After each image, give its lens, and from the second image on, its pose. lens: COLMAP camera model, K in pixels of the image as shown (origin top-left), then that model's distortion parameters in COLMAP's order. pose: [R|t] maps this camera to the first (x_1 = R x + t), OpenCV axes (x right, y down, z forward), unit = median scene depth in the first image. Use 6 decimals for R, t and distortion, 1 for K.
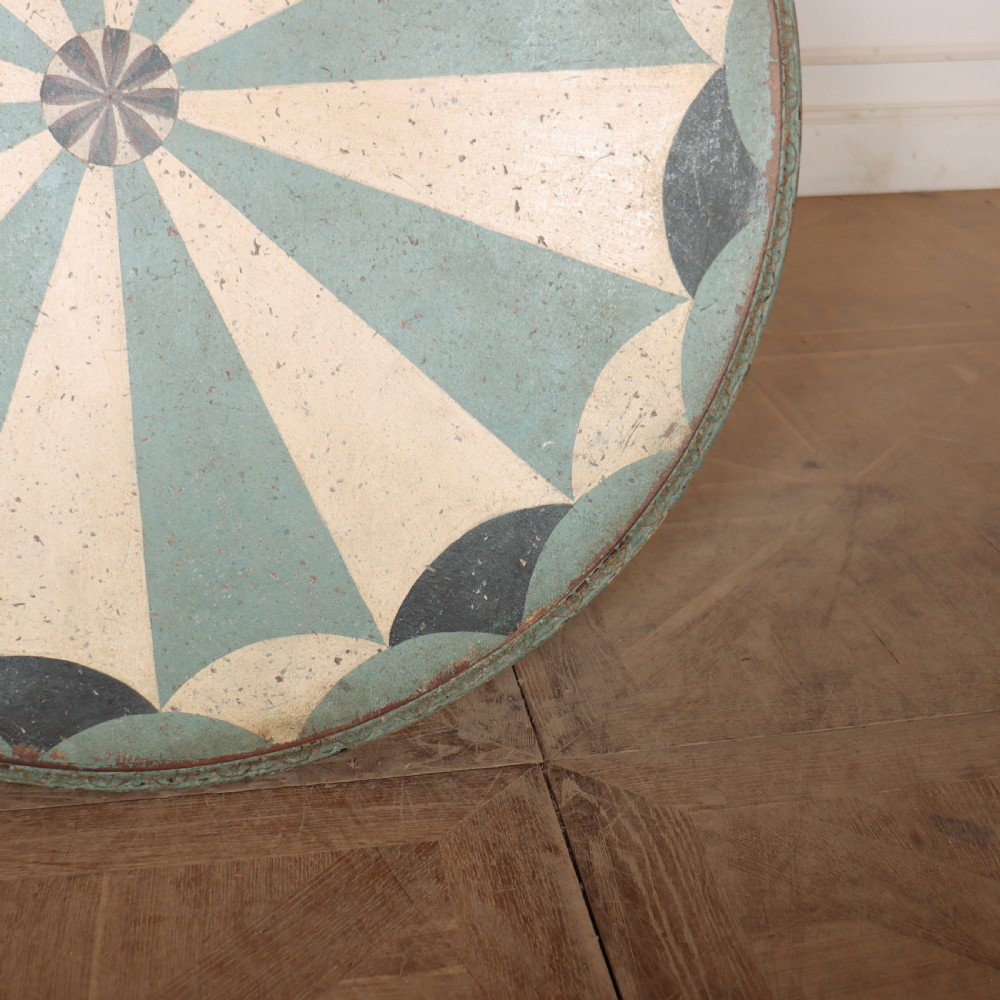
lens RADIAL K [[1606.8, 0, 501.3], [0, 1606.8, 470.9], [0, 0, 1]] dist [-0.172689, 0.136015]
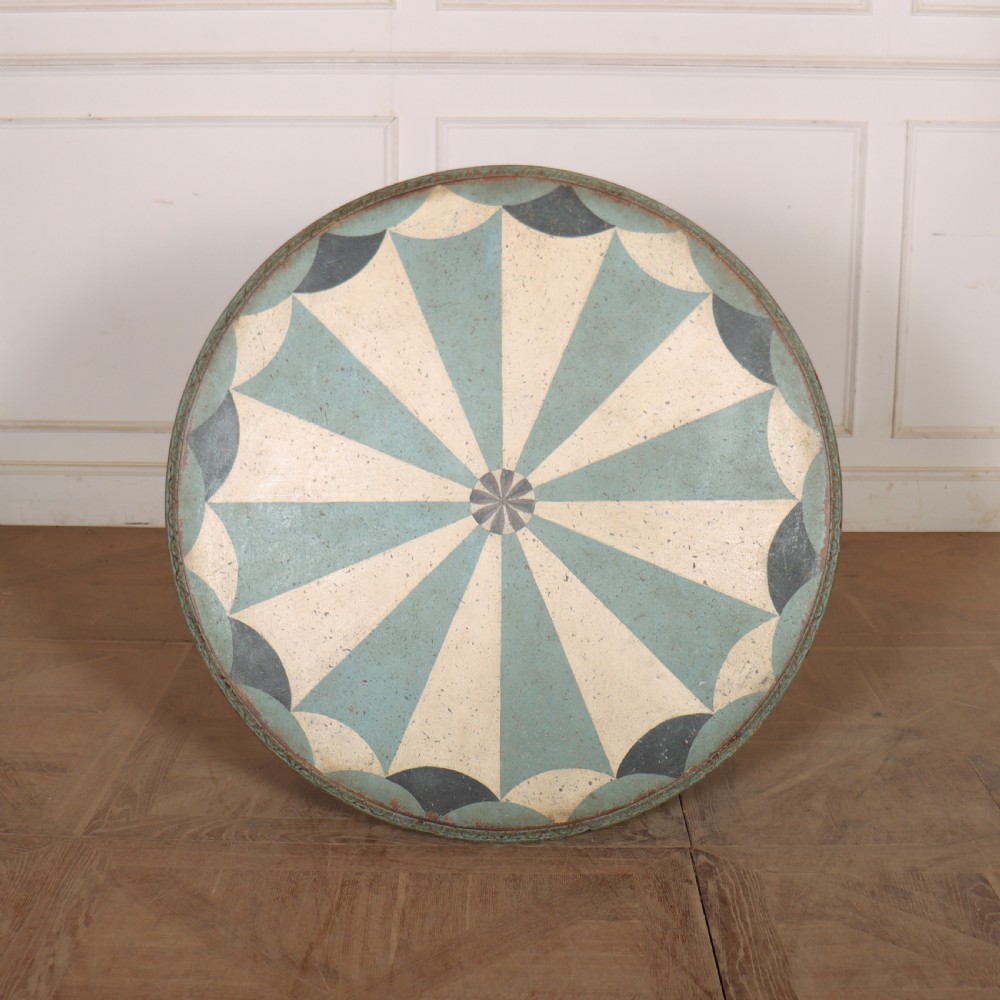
lens RADIAL K [[1620.9, 0, 482.2], [0, 1620.9, 499.8], [0, 0, 1]] dist [-0.194981, 0.103017]
pose [[0.985056, 0.057597, -0.162320, 0.073336], [-0.080705, 0.986918, -0.139572, 0.062005], [0.152157, 0.150587, 0.976817, -1.072682]]
